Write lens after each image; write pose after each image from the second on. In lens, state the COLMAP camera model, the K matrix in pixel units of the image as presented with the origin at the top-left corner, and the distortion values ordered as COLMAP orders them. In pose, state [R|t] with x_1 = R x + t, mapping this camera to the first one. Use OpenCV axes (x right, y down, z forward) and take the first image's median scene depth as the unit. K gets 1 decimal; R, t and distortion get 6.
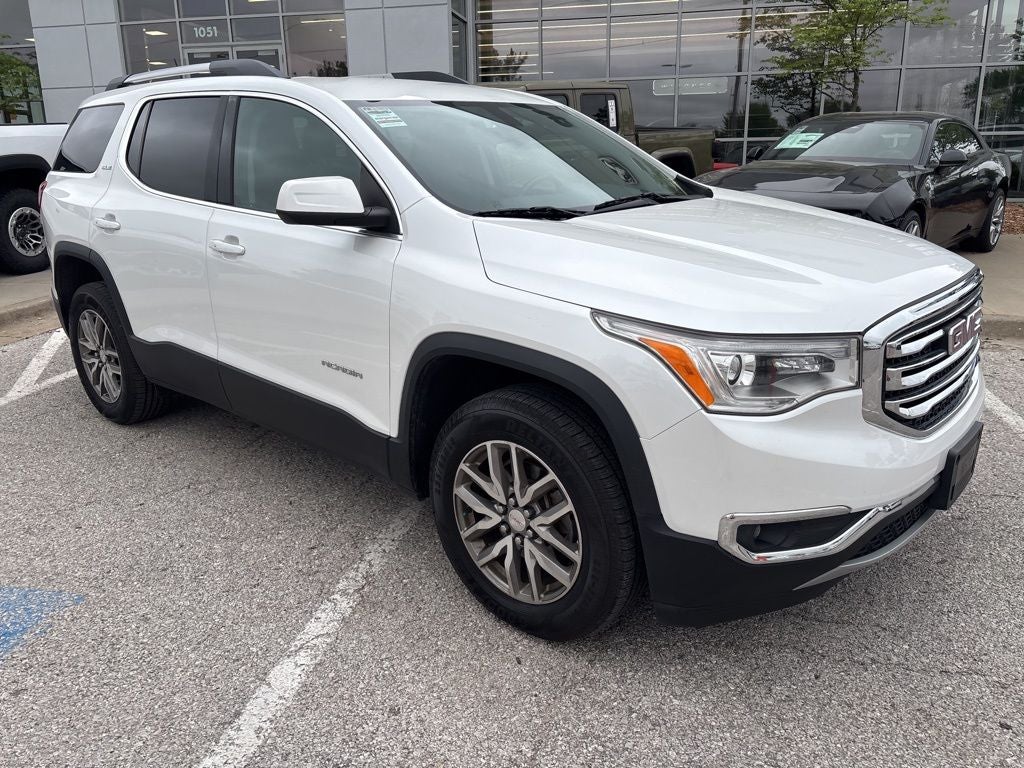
lens RADIAL K [[775.9, 0, 515.4], [0, 775.9, 378.9], [0, 0, 1]] dist [0.050063, -0.060379]
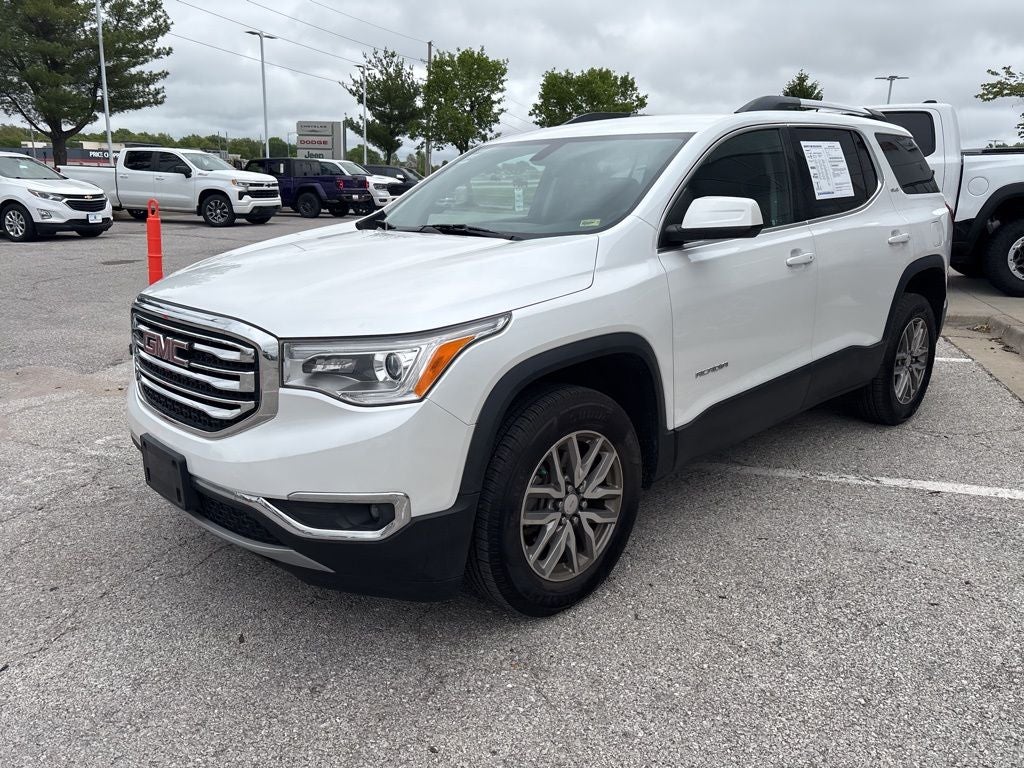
lens RADIAL K [[775.9, 0, 510.1], [0, 775.9, 370.9], [0, 0, 1]] dist [0.050063, -0.060379]
pose [[-0.089620, 0.251902, -0.963594, 1.484385], [-0.286386, 0.920110, 0.267170, -0.432199], [0.953914, 0.299904, -0.010319, 1.376825]]
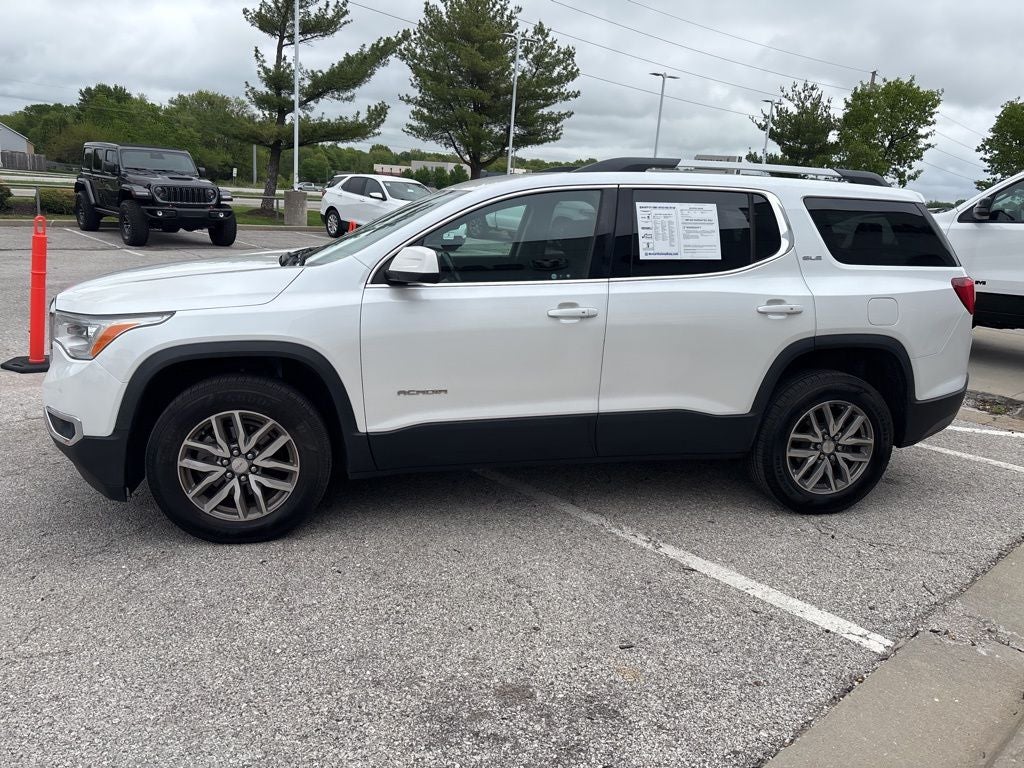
lens RADIAL K [[775.9, 0, 509.5], [0, 775.9, 370.2], [0, 0, 1]] dist [0.050063, -0.060379]
pose [[-0.593063, 0.158727, -0.789356, 1.299108], [-0.272032, 0.883224, 0.381987, -0.827105], [0.757810, 0.441272, -0.480628, 2.468854]]
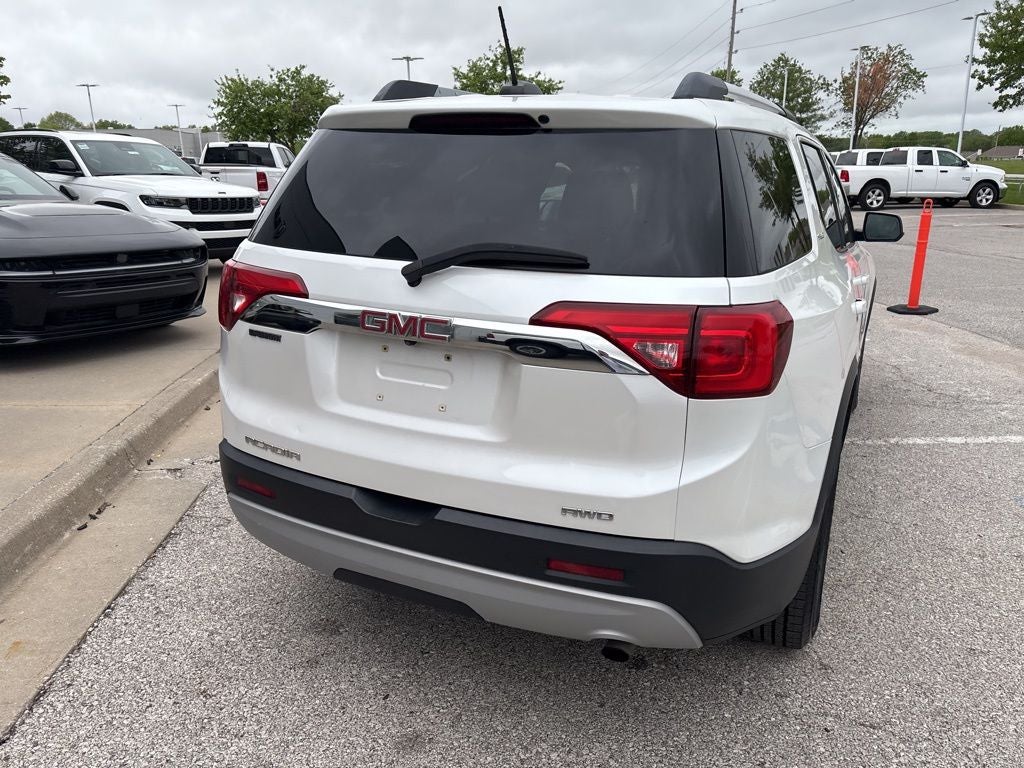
lens RADIAL K [[775.9, 0, 509.1], [0, 775.9, 385.0], [0, 0, 1]] dist [0.050063, -0.060379]
pose [[-0.263836, -0.250199, 0.931553, -1.742493], [0.269715, 0.908112, 0.320292, -0.693743], [-0.926091, 0.335758, -0.172110, 2.216416]]
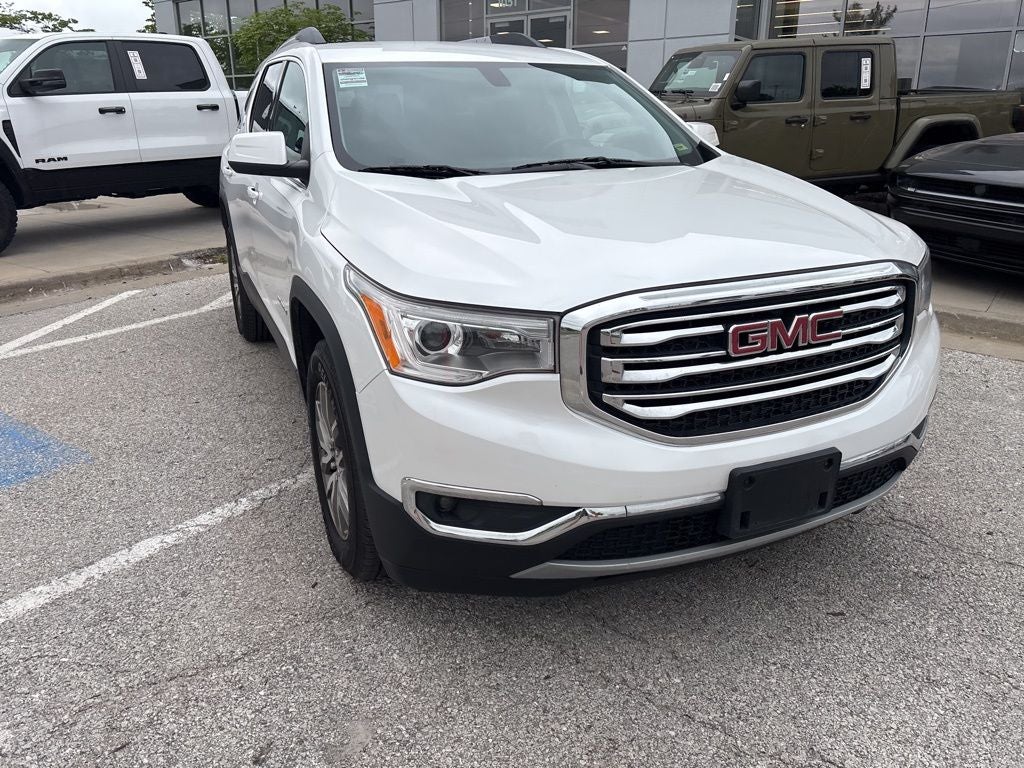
lens RADIAL K [[775.9, 0, 504.8], [0, 775.9, 377.2], [0, 0, 1]] dist [0.050063, -0.060379]
pose [[0.904344, 0.145581, -0.401208, 0.593384], [-0.130442, 0.989326, 0.064960, -0.027295], [0.406382, -0.006412, 0.913681, 0.111296]]
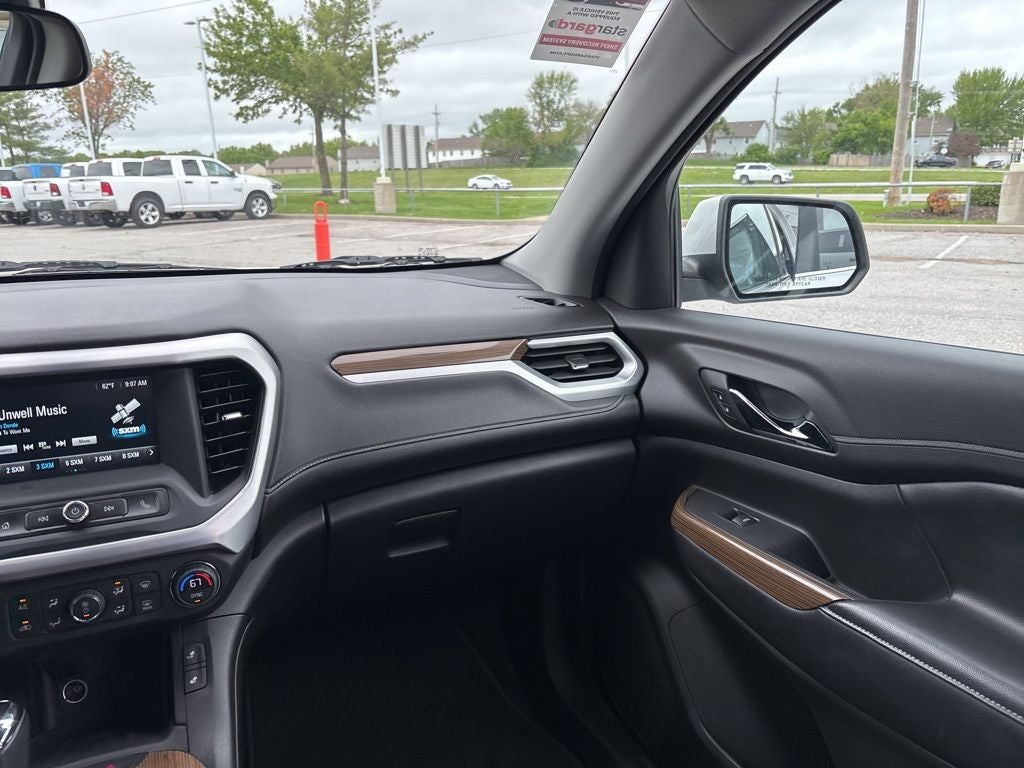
lens RADIAL K [[775.9, 0, 522.1], [0, 775.9, 380.4], [0, 0, 1]] dist [0.050063, -0.060379]
pose [[-0.917856, -0.072478, 0.390240, -0.322740], [0.137174, 0.864680, 0.483230, -0.413120], [-0.372456, 0.497066, -0.783710, 1.508180]]
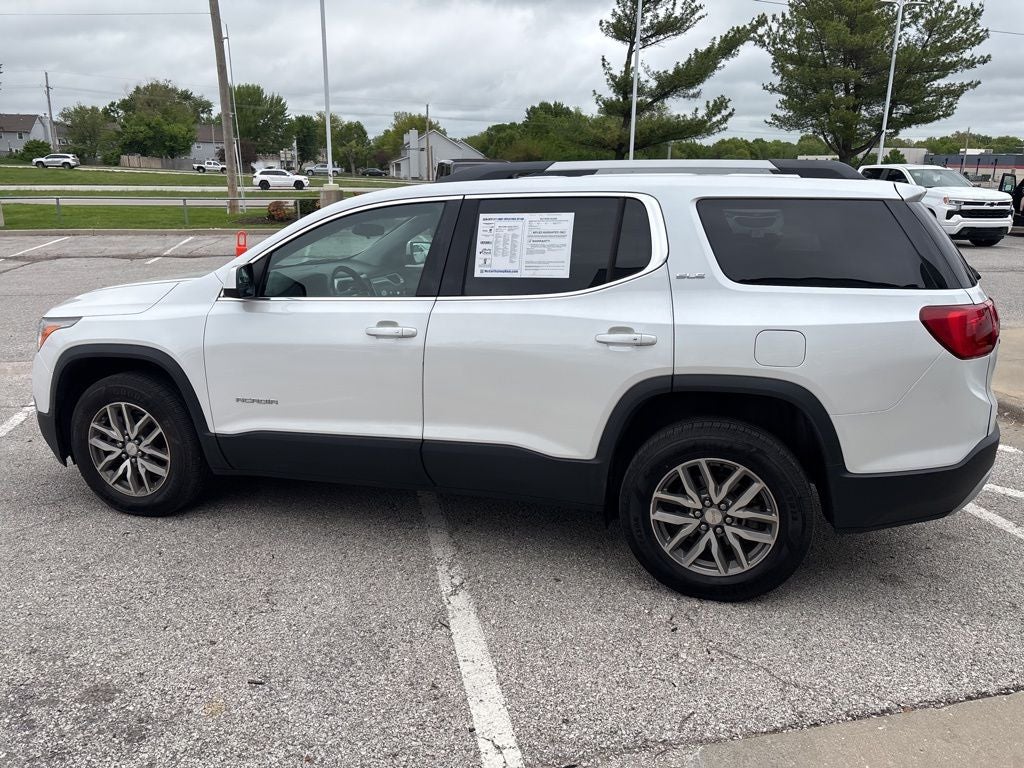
lens RADIAL K [[775.9, 0, 508.2], [0, 775.9, 366.8], [0, 0, 1]] dist [0.050063, -0.060379]
pose [[-0.914947, 0.103581, -0.390054, 0.401073], [-0.107275, 0.869310, 0.482485, -1.045063], [0.389054, 0.483292, -0.784261, 3.030380]]
